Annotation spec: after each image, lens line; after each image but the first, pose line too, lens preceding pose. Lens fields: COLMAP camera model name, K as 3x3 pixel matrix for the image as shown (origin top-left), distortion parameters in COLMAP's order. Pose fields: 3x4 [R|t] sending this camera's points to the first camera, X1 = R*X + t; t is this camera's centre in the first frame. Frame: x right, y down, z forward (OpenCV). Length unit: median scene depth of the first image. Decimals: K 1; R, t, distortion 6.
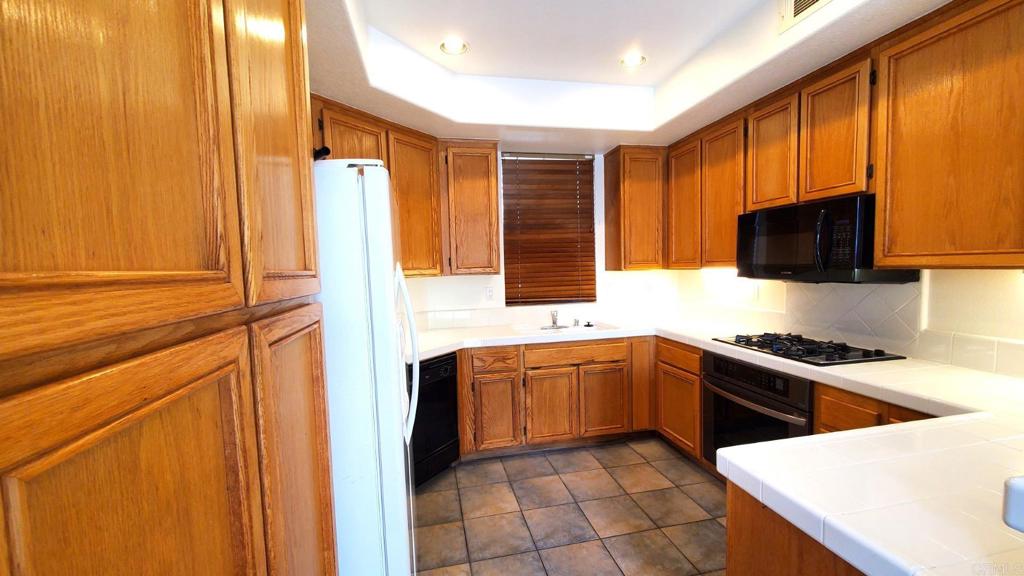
lens RADIAL K [[407.0, 0, 512.4], [0, 407.0, 292.6], [0, 0, 1]] dist [-0.003459, -0.001329]
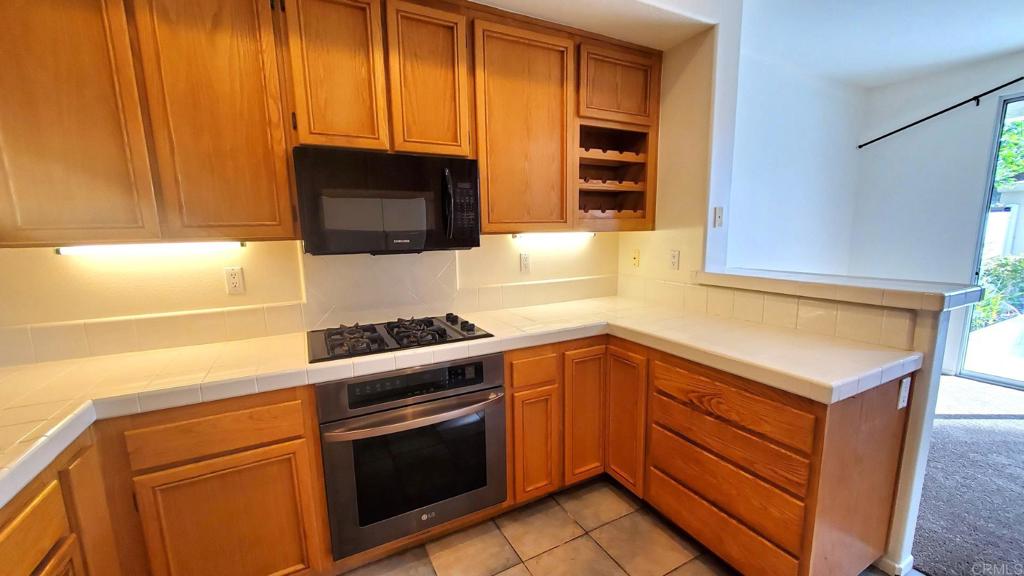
lens RADIAL K [[407.0, 0, 515.7], [0, 407.0, 293.9], [0, 0, 1]] dist [-0.003459, -0.001329]
pose [[-0.290164, -0.123223, 0.949011, -0.139909], [0.084556, 0.984495, 0.153684, -0.052233], [-0.953234, 0.124839, -0.275246, 1.042668]]
